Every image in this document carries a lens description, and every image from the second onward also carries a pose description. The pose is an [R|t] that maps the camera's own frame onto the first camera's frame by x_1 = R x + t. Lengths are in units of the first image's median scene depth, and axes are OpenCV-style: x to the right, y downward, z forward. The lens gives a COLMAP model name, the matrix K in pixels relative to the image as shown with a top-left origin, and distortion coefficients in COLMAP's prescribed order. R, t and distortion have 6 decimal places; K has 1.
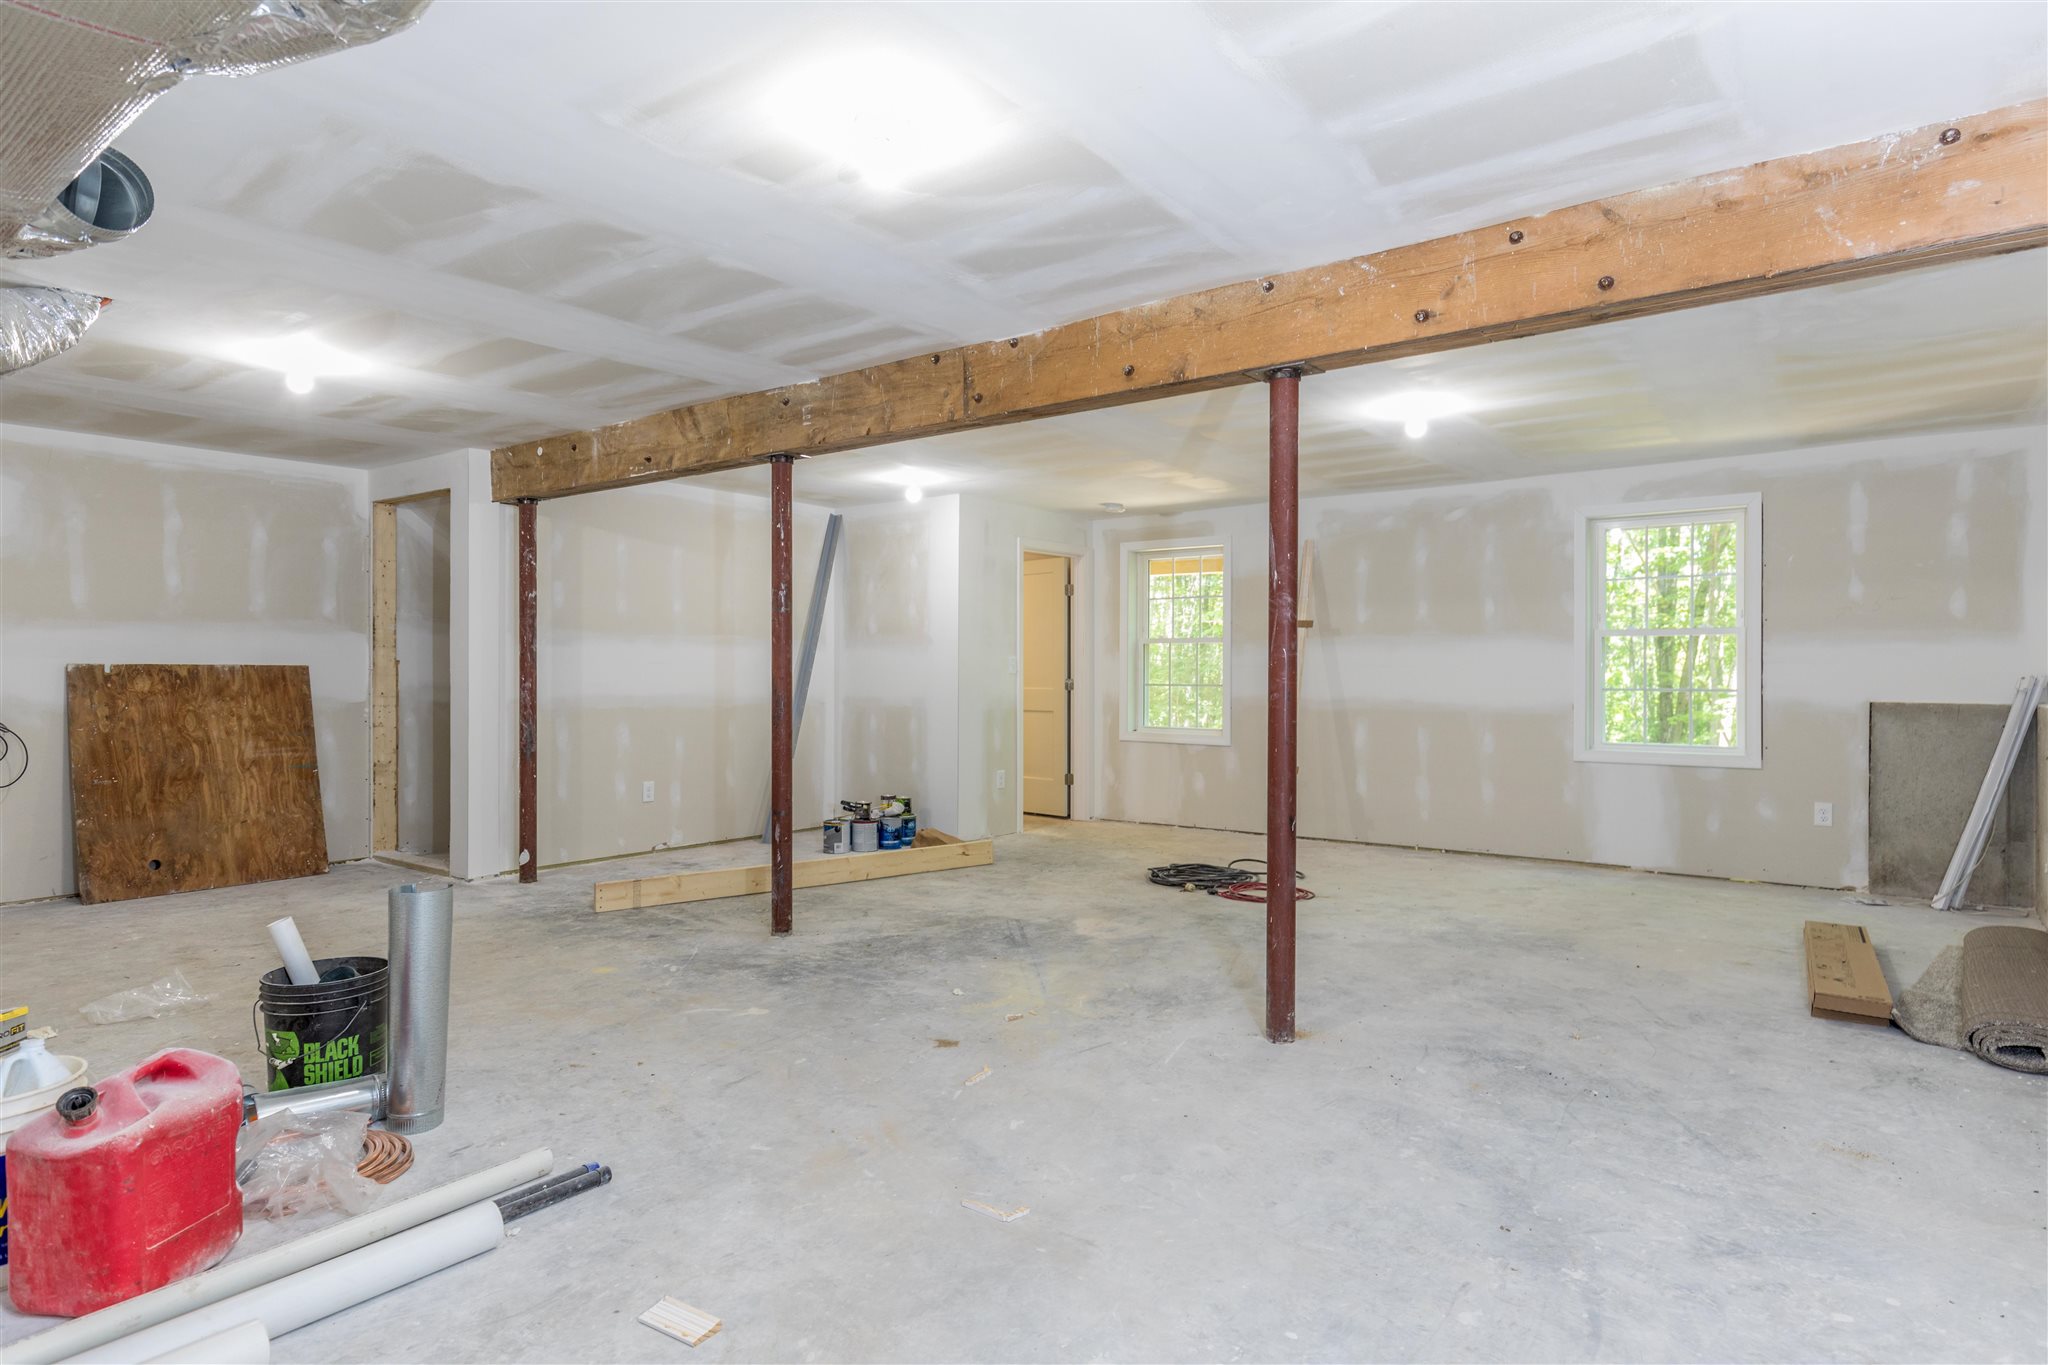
lens RADIAL K [[1160.2, 0, 1026.8], [0, 1160.2, 678.4], [0, 0, 1]] dist [0.000396, 0.000430]
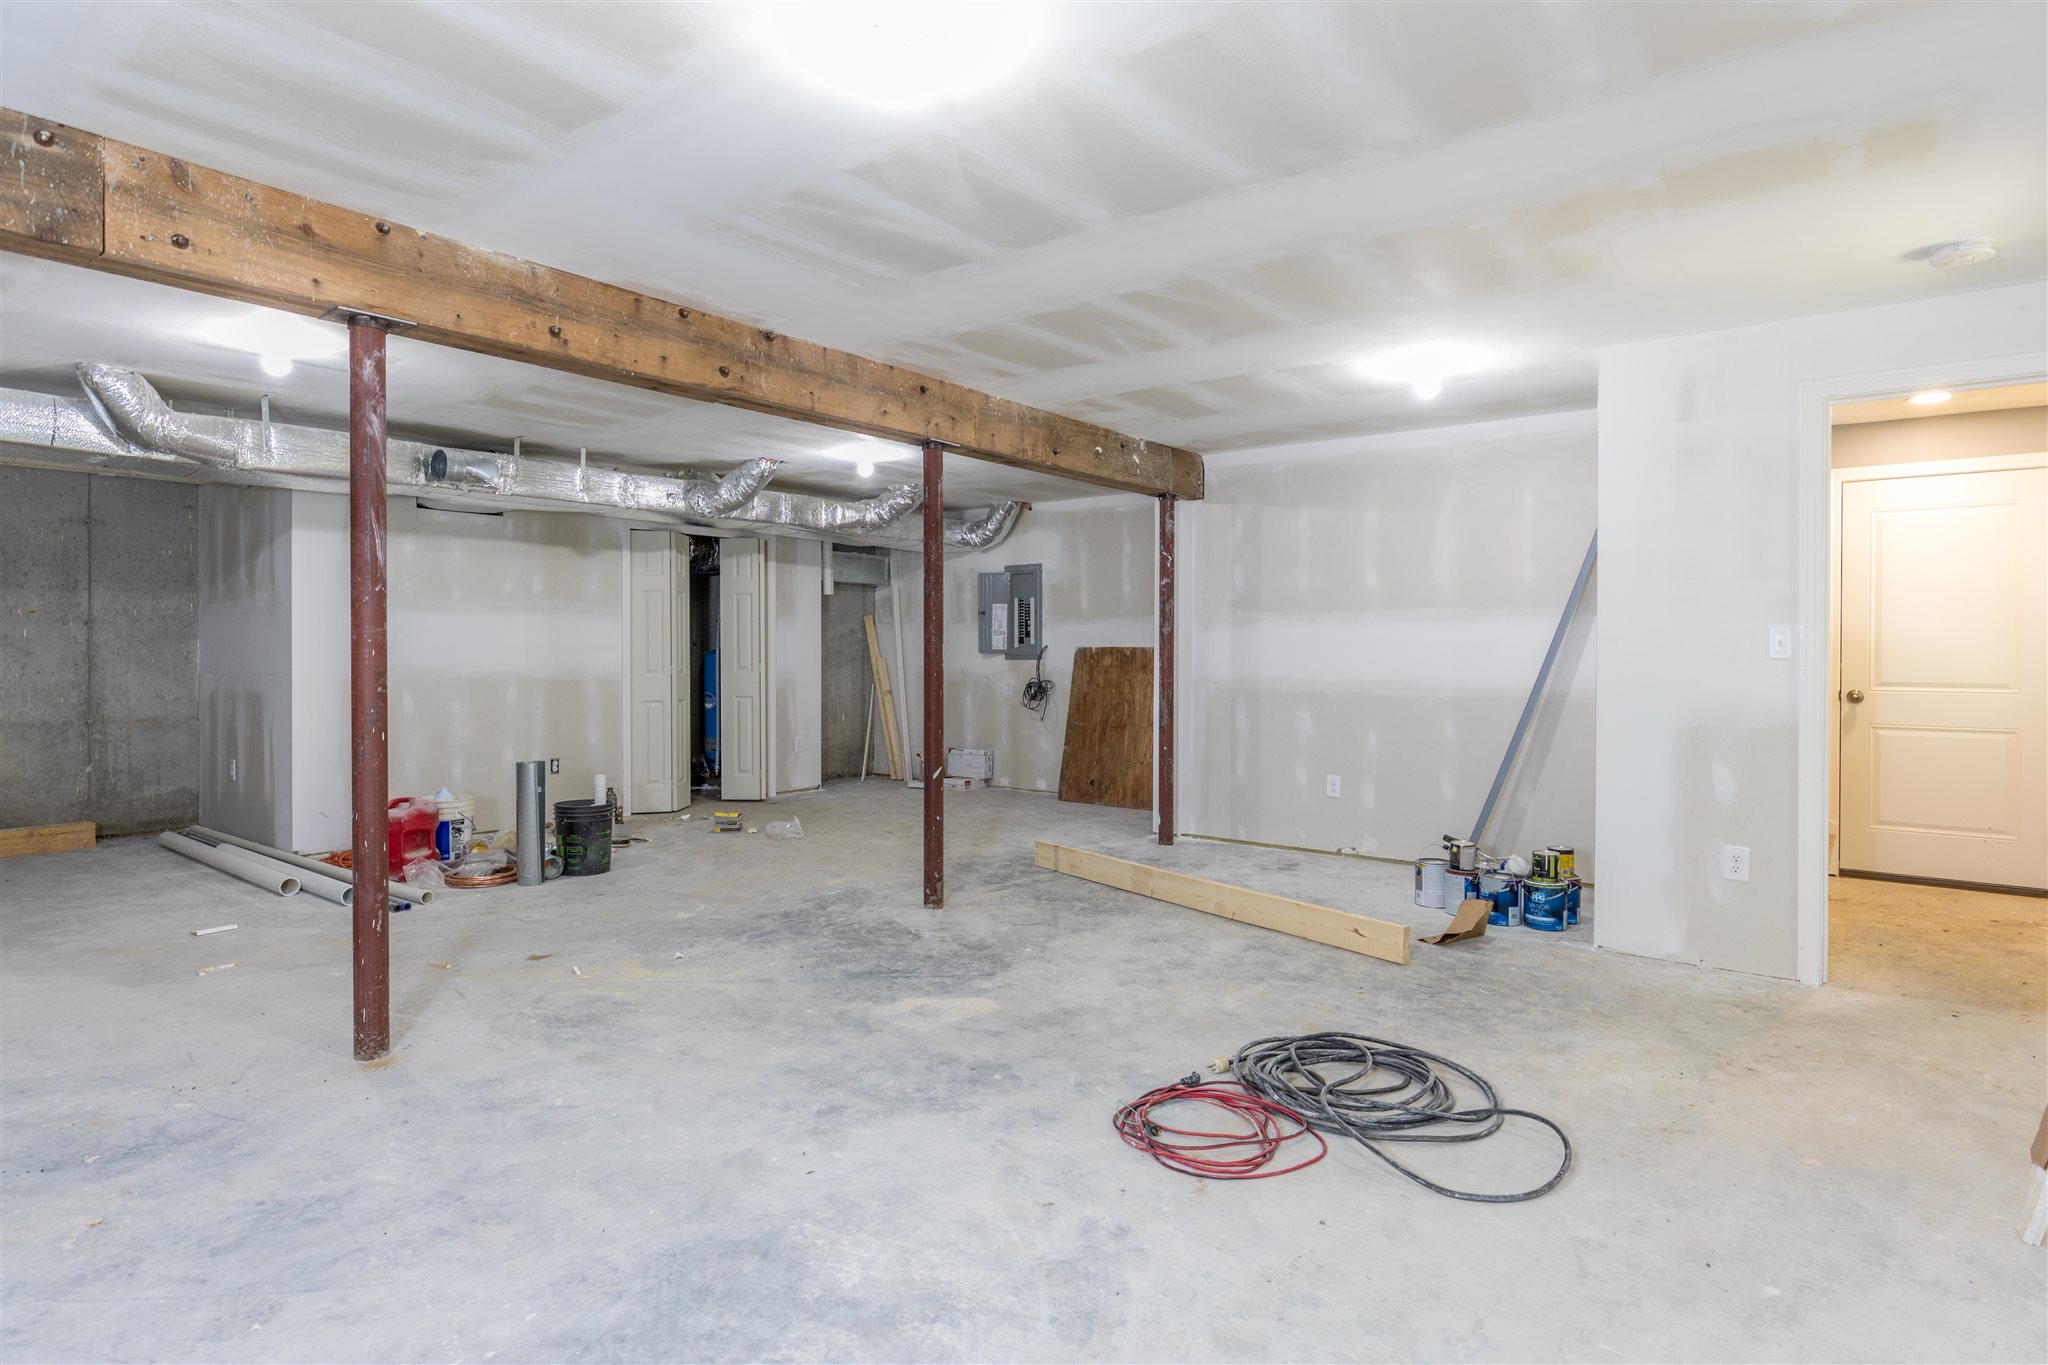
lens RADIAL K [[1160.2, 0, 1074.2], [0, 1160.2, 651.0], [0, 0, 1]] dist [0.000396, 0.000430]
pose [[-0.033562, -0.000314, -0.999437, 0.730953], [-0.010372, 0.999946, 0.000034, -0.006748], [0.999383, 0.010367, -0.033563, 1.041016]]
